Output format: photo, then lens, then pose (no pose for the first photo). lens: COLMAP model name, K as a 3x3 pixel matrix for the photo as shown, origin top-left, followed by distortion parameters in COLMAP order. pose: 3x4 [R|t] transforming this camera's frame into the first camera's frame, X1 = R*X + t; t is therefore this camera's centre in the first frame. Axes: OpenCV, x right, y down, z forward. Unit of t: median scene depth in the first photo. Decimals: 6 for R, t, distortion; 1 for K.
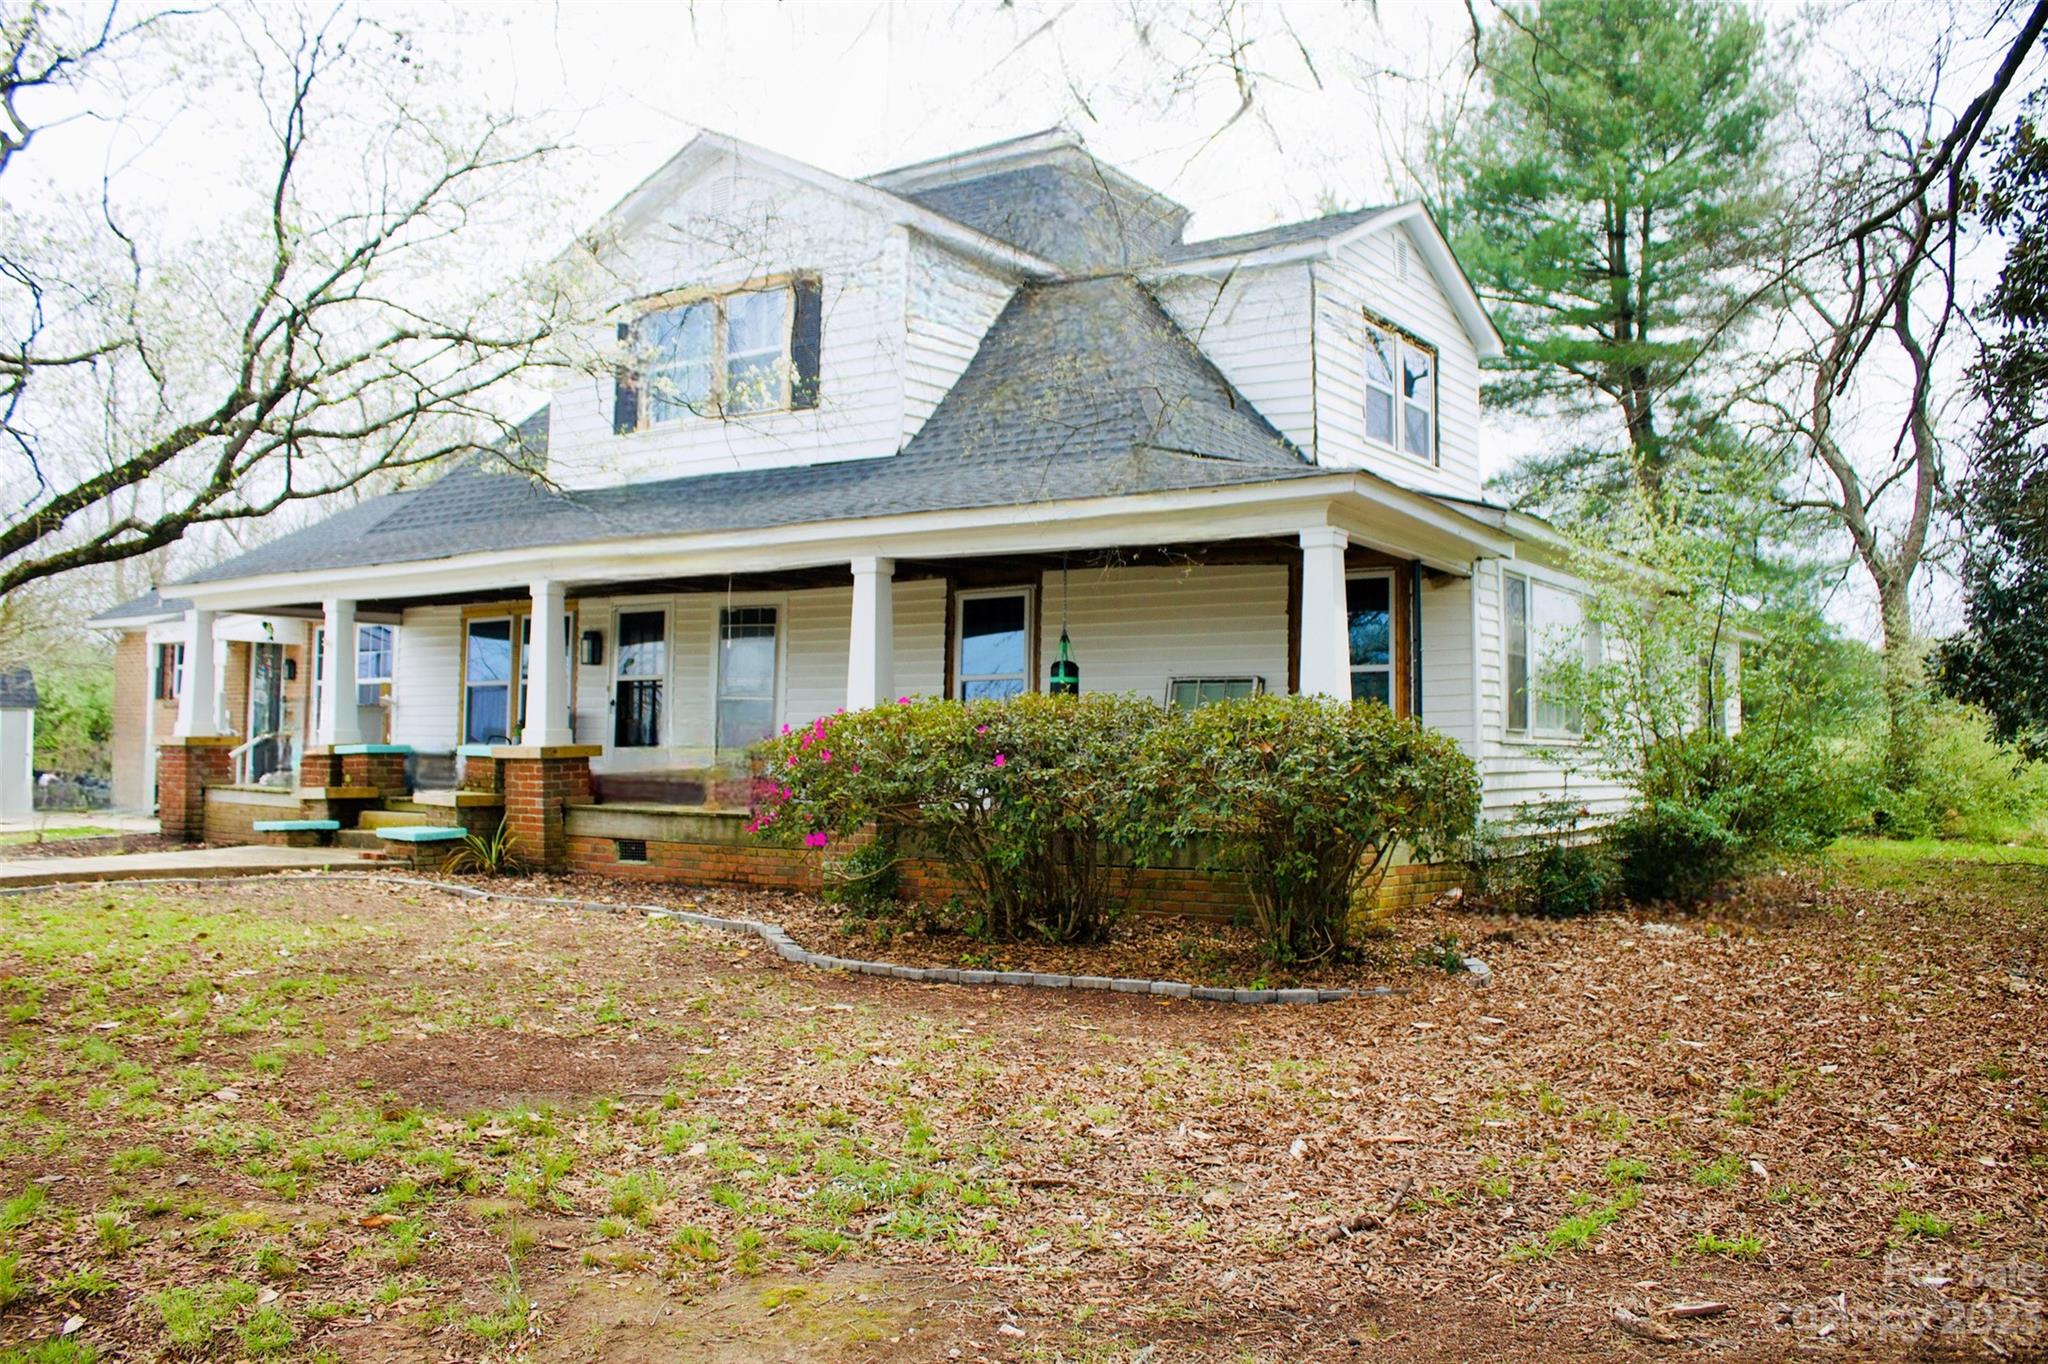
lens RADIAL K [[1703.4, 0, 1028.3], [0, 1703.4, 668.8], [0, 0, 1]] dist [-0.111908, 0.021162]
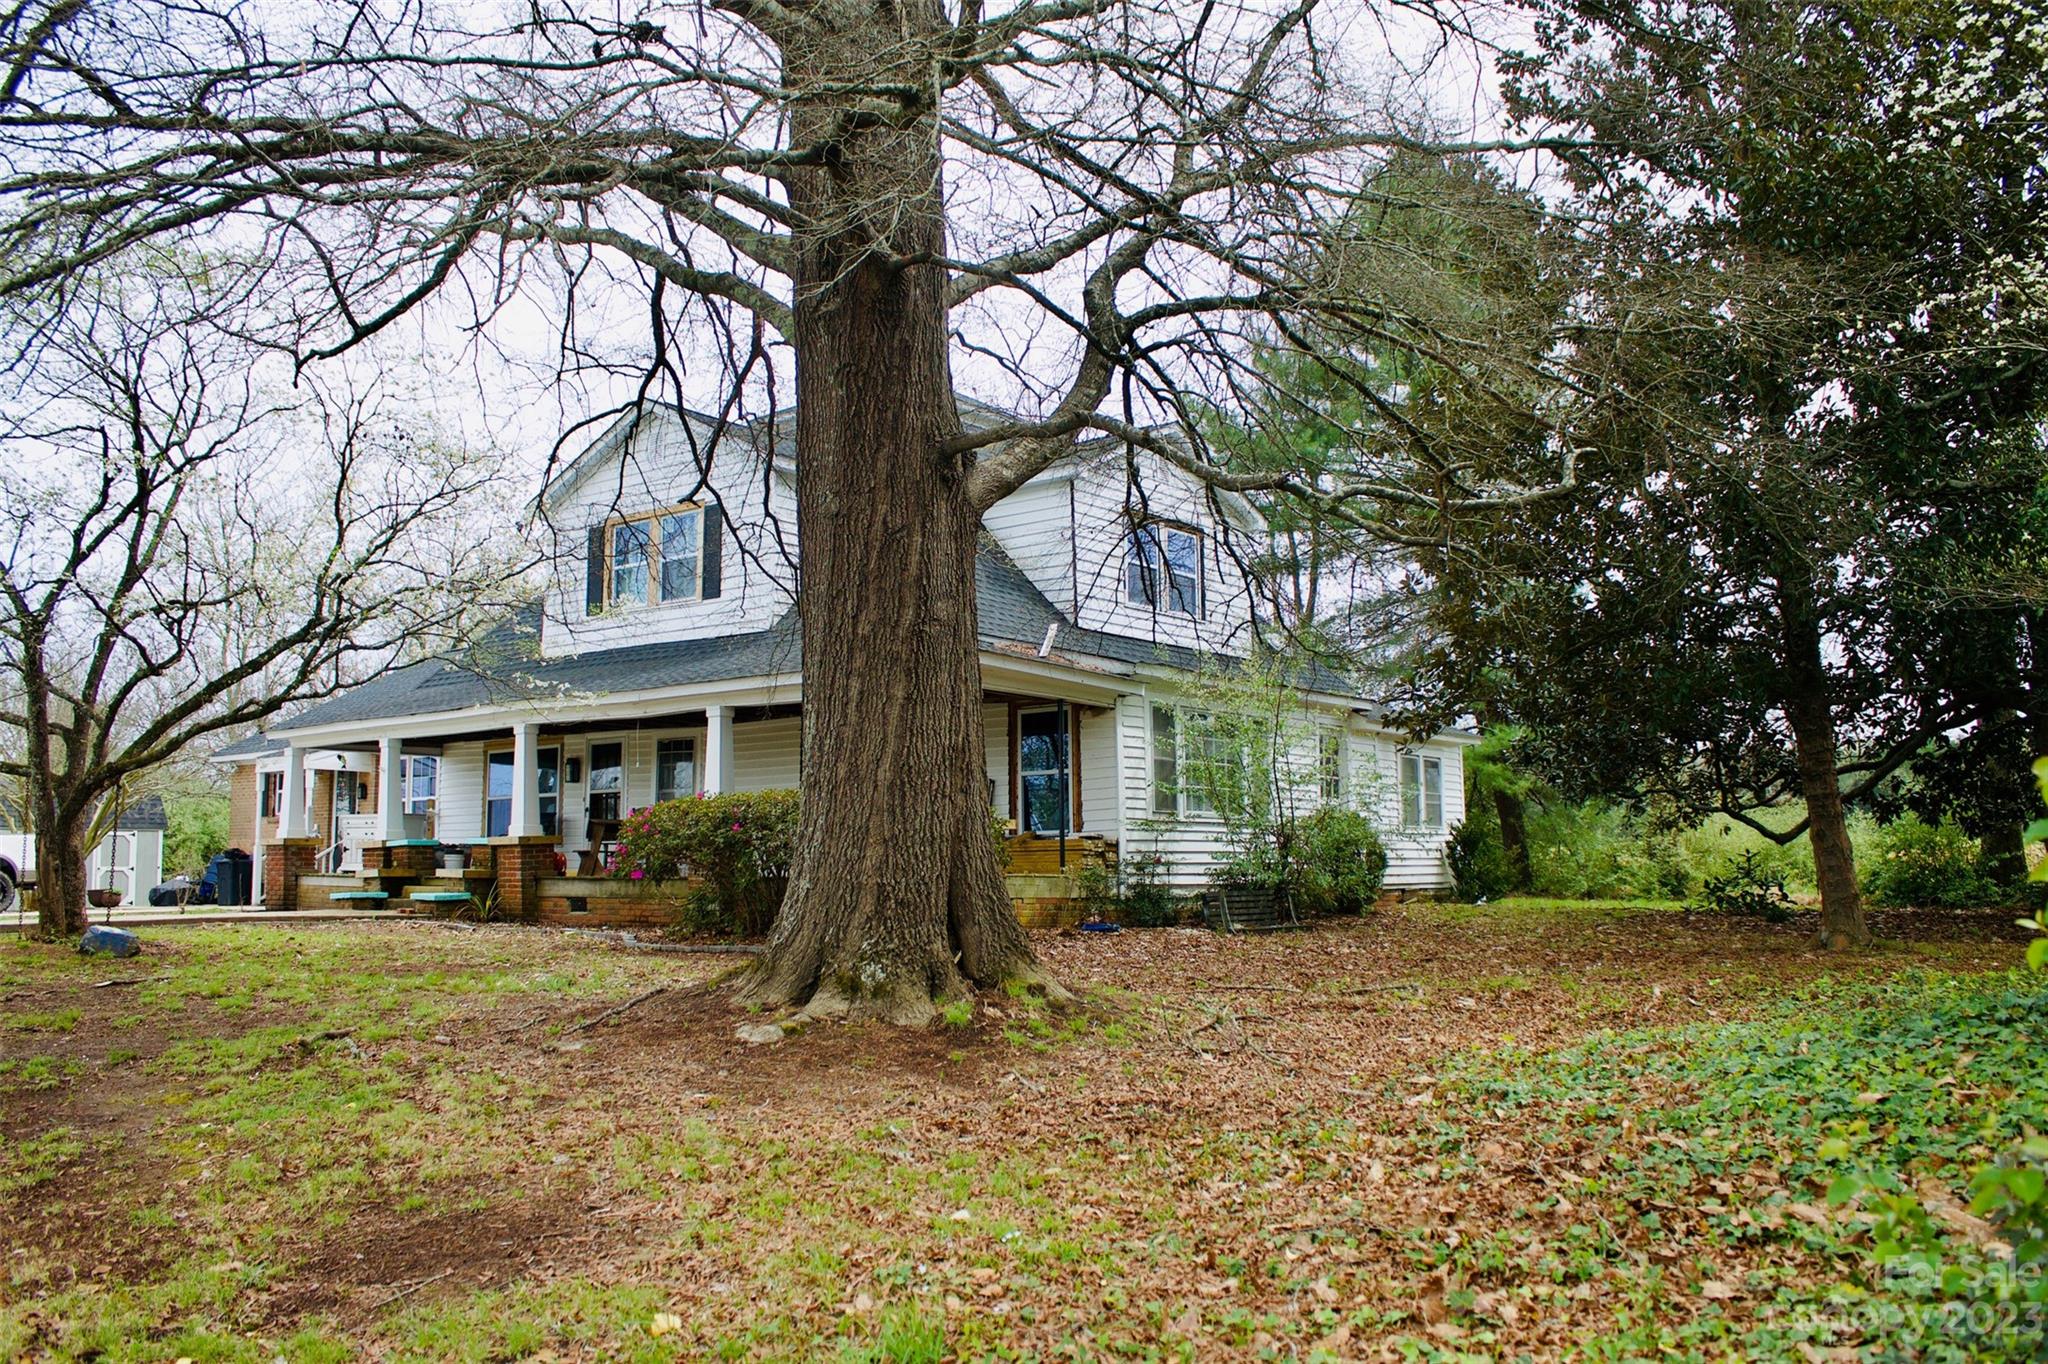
lens RADIAL K [[1703.4, 0, 1019.2], [0, 1703.4, 689.0], [0, 0, 1]] dist [-0.111908, 0.021162]
pose [[0.998180, -0.022941, -0.055775, 0.213360], [0.019567, 0.997989, -0.060297, 0.013558], [0.057046, 0.059096, 0.996621, -0.415427]]
